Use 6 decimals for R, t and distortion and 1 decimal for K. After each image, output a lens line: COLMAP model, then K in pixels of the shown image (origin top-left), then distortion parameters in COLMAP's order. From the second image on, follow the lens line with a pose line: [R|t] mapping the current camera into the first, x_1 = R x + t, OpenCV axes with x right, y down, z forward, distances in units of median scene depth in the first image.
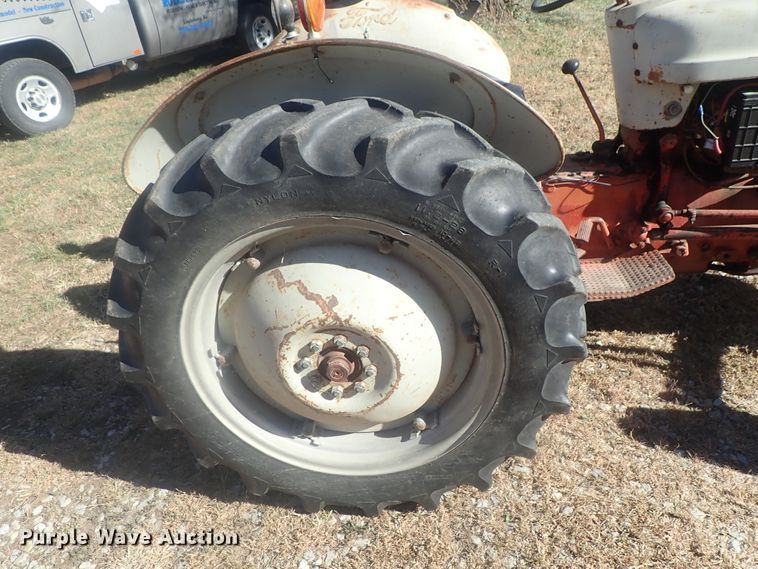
lens RADIAL K [[562.0, 0, 374.3], [0, 562.0, 283.3], [0, 0, 1]] dist [0.002363, -0.003069]
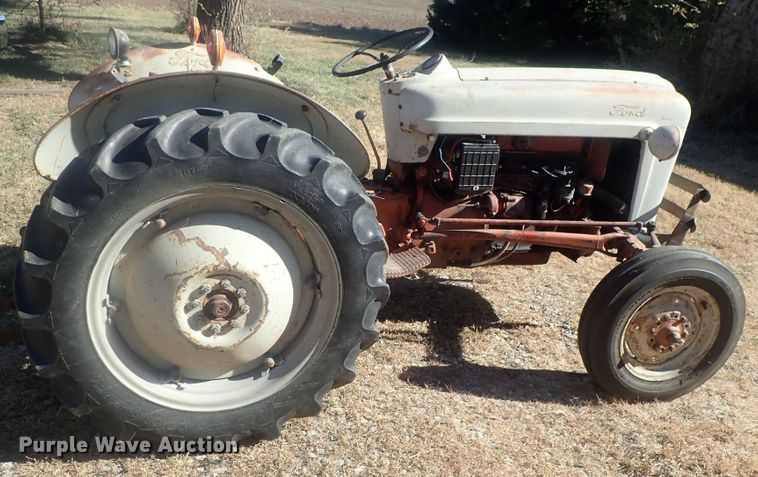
lens RADIAL K [[649.8, 0, 356.4], [0, 649.8, 247.2], [0, 0, 1]] dist [0.004979, 0.002785]
pose [[0.907667, 0.038398, 0.417931, -0.398329], [0.039855, 0.983420, -0.176909, 0.281470], [-0.417795, 0.177231, 0.891087, -0.489908]]
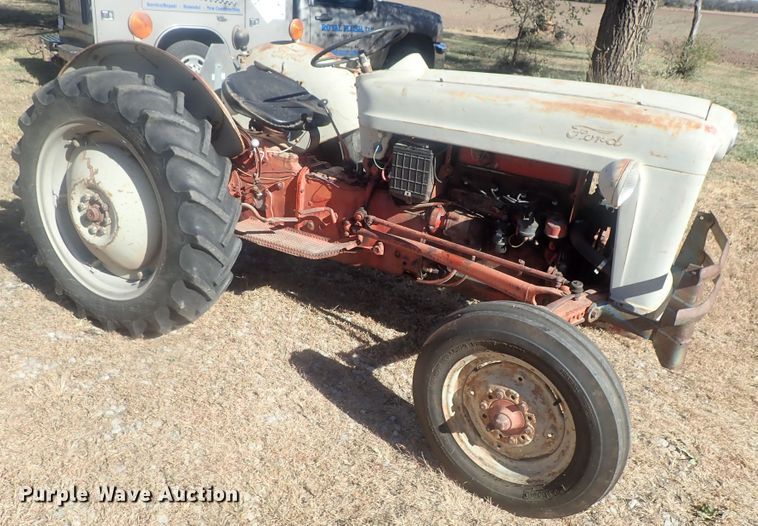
lens RADIAL K [[627.3, 0, 379.2], [0, 627.3, 244.3], [0, 0, 1]] dist [0.001663, 0.001379]
pose [[0.900878, 0.316980, -0.296550, 1.292238], [-0.362636, 0.925075, -0.112834, 0.131407], [0.238564, 0.209190, 0.948328, -0.601948]]
